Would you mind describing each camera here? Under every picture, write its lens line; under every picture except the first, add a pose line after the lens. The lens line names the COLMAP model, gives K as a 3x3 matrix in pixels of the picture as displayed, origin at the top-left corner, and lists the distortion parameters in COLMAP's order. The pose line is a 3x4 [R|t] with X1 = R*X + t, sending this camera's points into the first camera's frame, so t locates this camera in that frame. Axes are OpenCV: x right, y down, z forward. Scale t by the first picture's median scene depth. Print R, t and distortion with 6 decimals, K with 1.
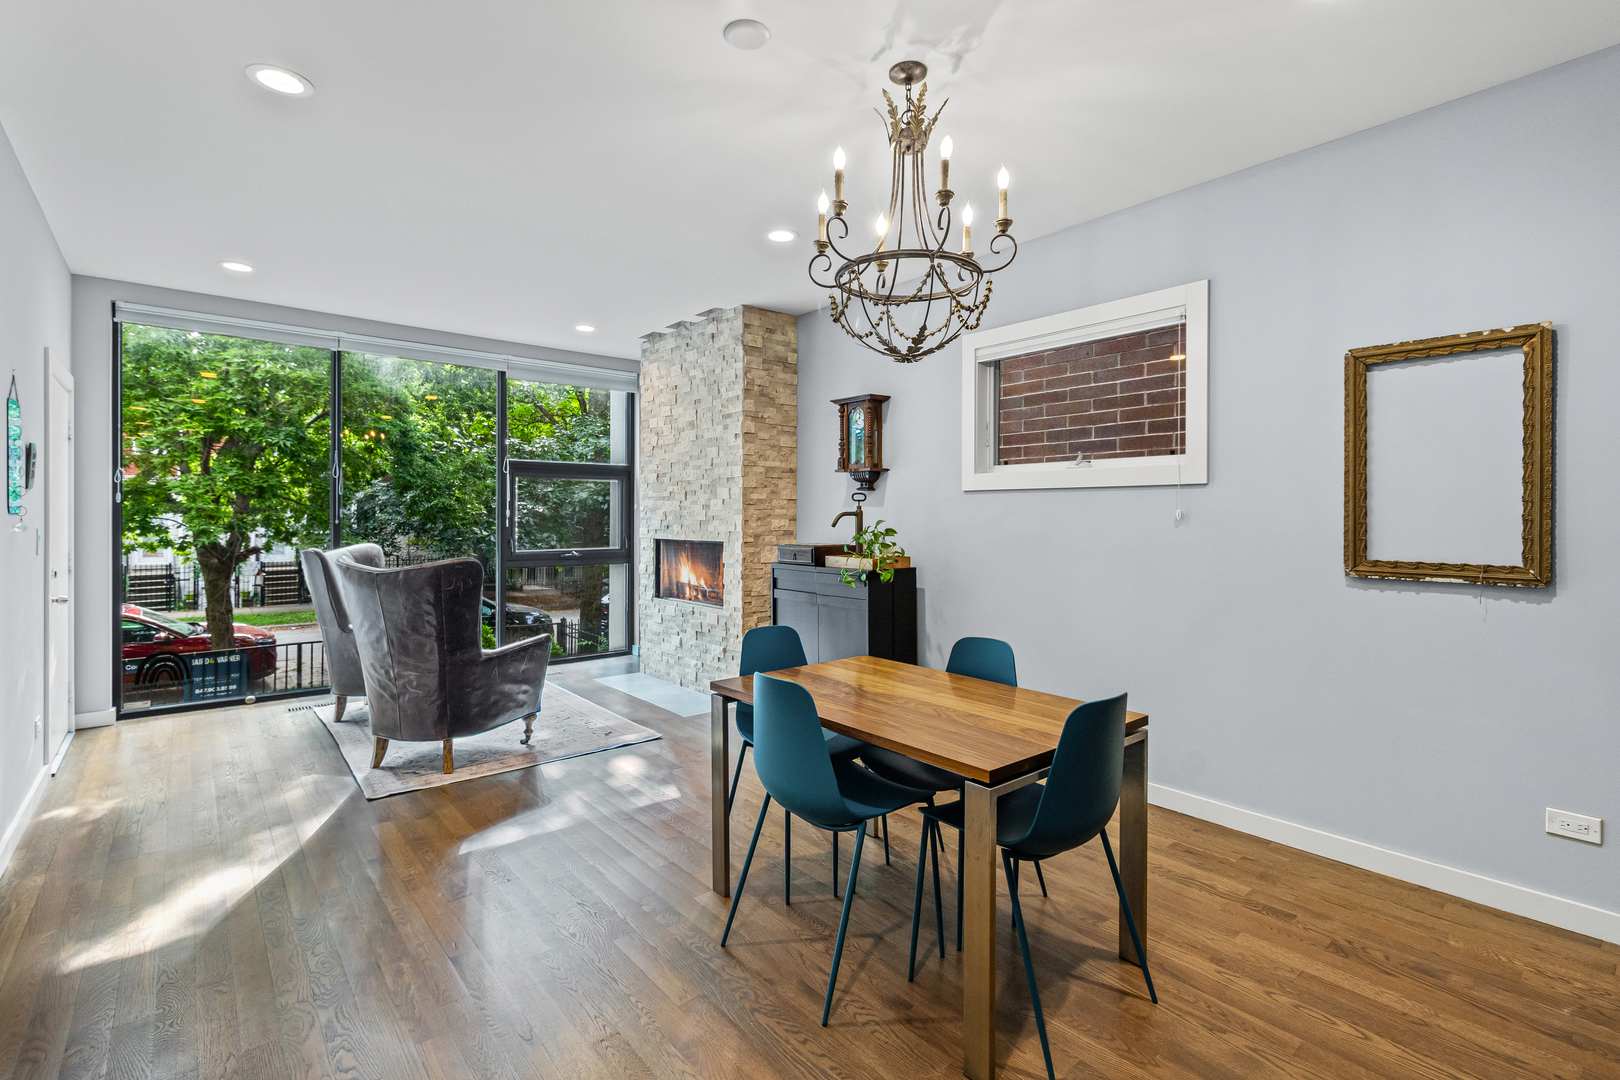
lens RADIAL K [[755.3, 0, 805.8], [0, 755.3, 515.7], [0, 0, 1]] dist [0.010940, 0.002007]
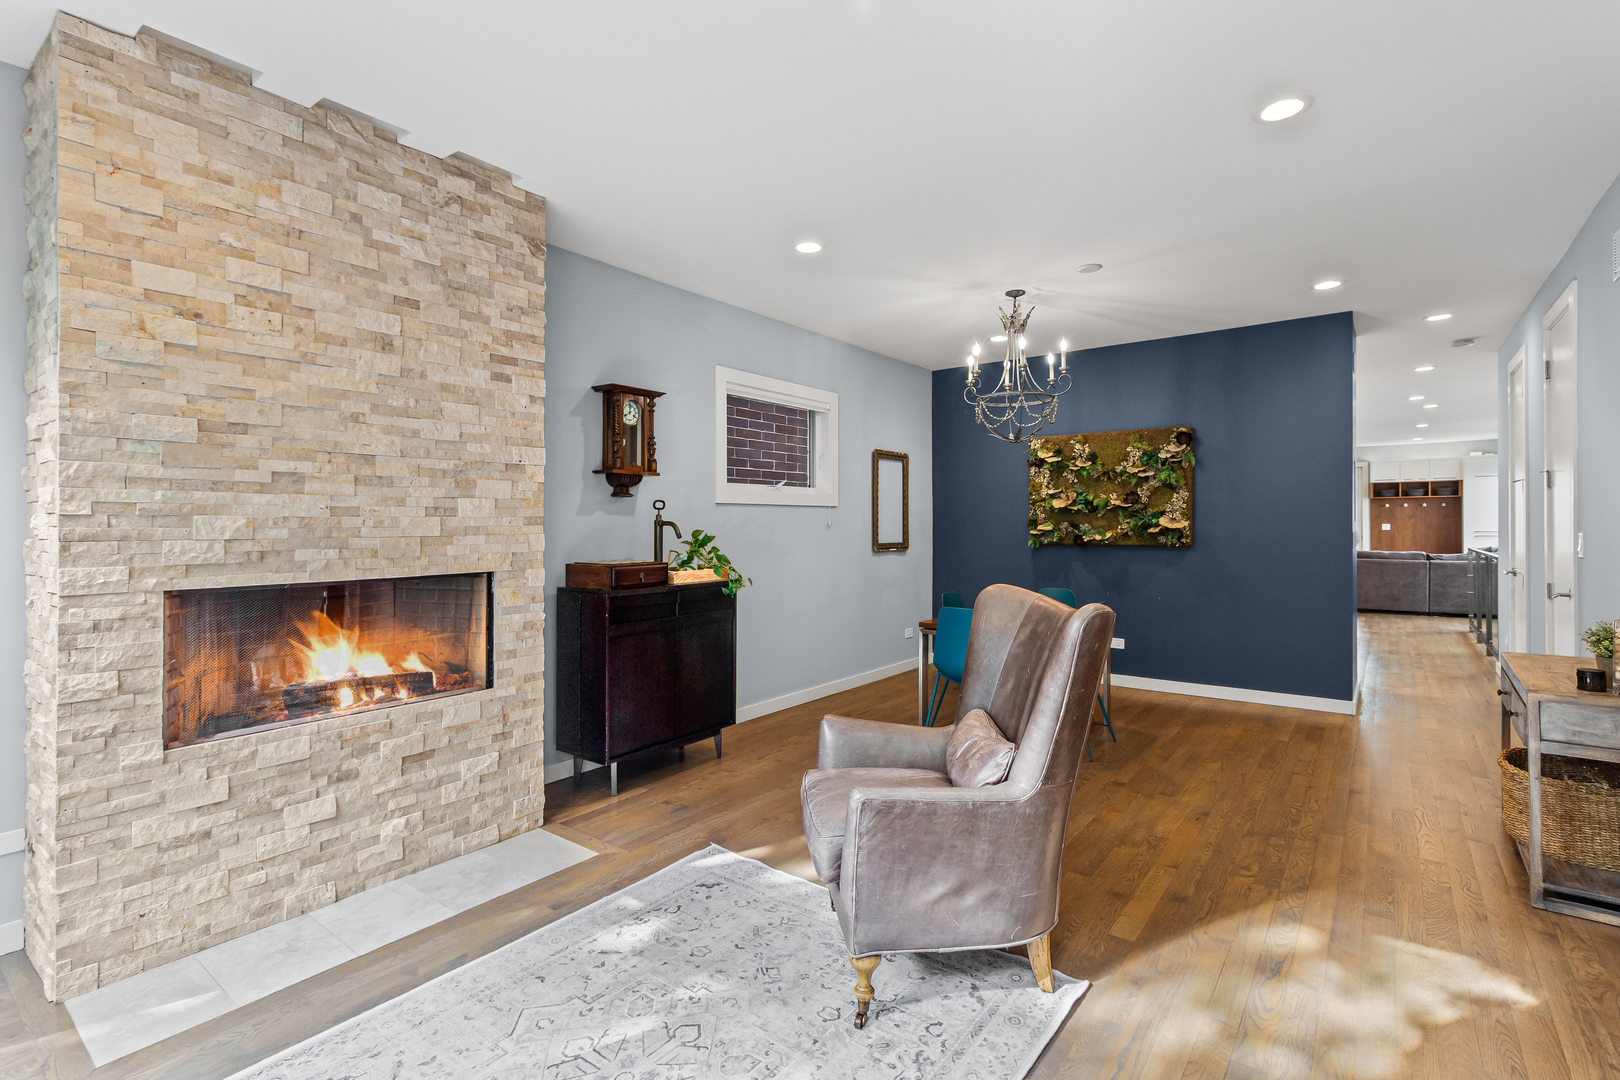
lens RADIAL K [[755.3, 0, 817.2], [0, 755.3, 513.9], [0, 0, 1]] dist [0.010940, 0.002007]
pose [[-0.238907, 0.012130, 0.970967, -0.714612], [0.007286, 0.999916, -0.010699, -0.002752], [-0.971015, 0.004518, -0.238976, 0.877756]]
